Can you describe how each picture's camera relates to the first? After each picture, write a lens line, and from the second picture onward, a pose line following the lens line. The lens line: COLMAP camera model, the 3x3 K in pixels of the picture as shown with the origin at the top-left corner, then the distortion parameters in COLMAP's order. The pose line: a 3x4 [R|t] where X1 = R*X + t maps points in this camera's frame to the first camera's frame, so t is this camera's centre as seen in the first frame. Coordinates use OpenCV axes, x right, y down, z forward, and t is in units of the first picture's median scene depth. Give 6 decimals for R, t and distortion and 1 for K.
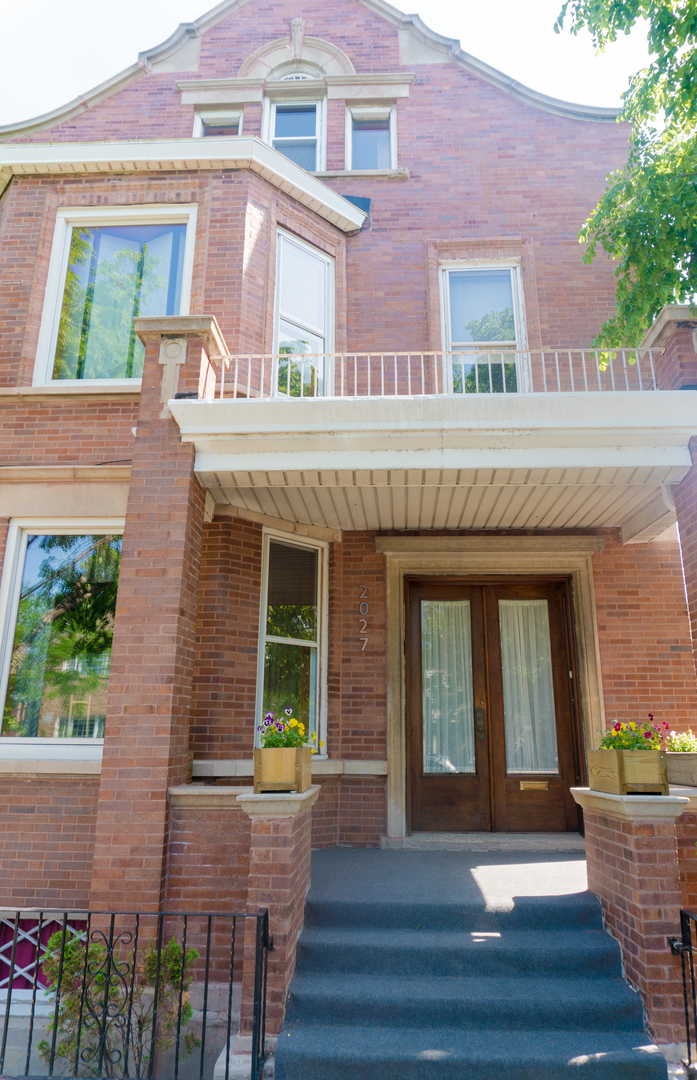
lens RADIAL K [[719.3, 0, 364.7], [0, 719.3, 543.2], [0, 0, 1]] dist [-0.020679, 0.002654]
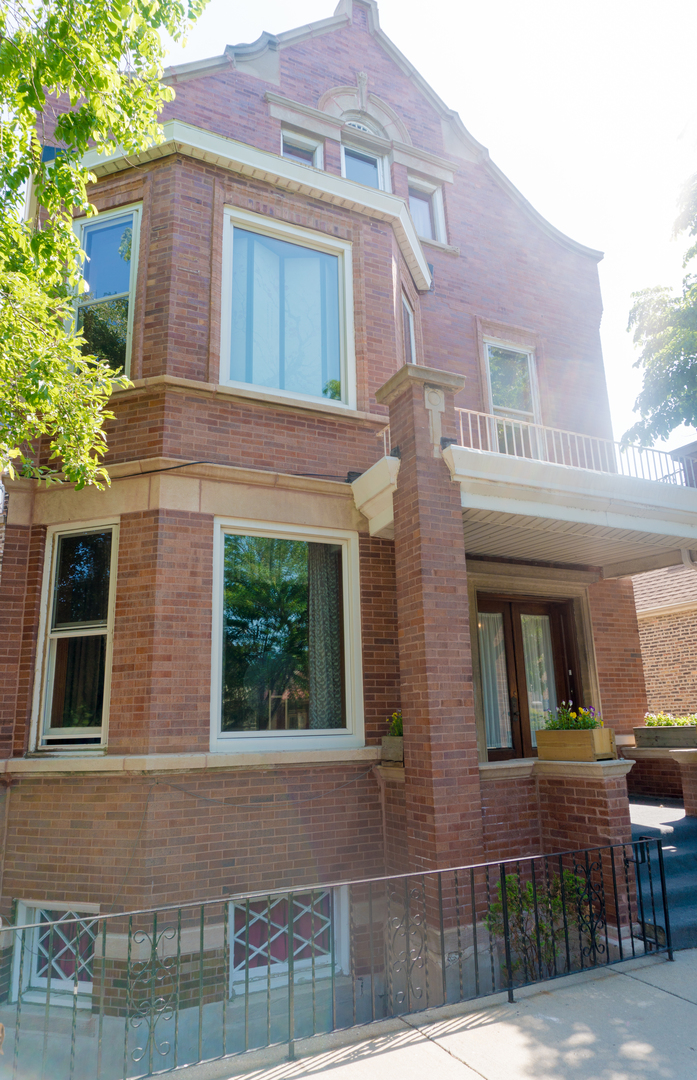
lens RADIAL K [[719.3, 0, 364.7], [0, 719.3, 543.2], [0, 0, 1]] dist [-0.020679, 0.002654]
pose [[0.870928, 0.093903, 0.482356, -0.763163], [-0.101768, 0.994759, -0.009907, -0.007659], [-0.480758, -0.040461, 0.875919, 0.009626]]
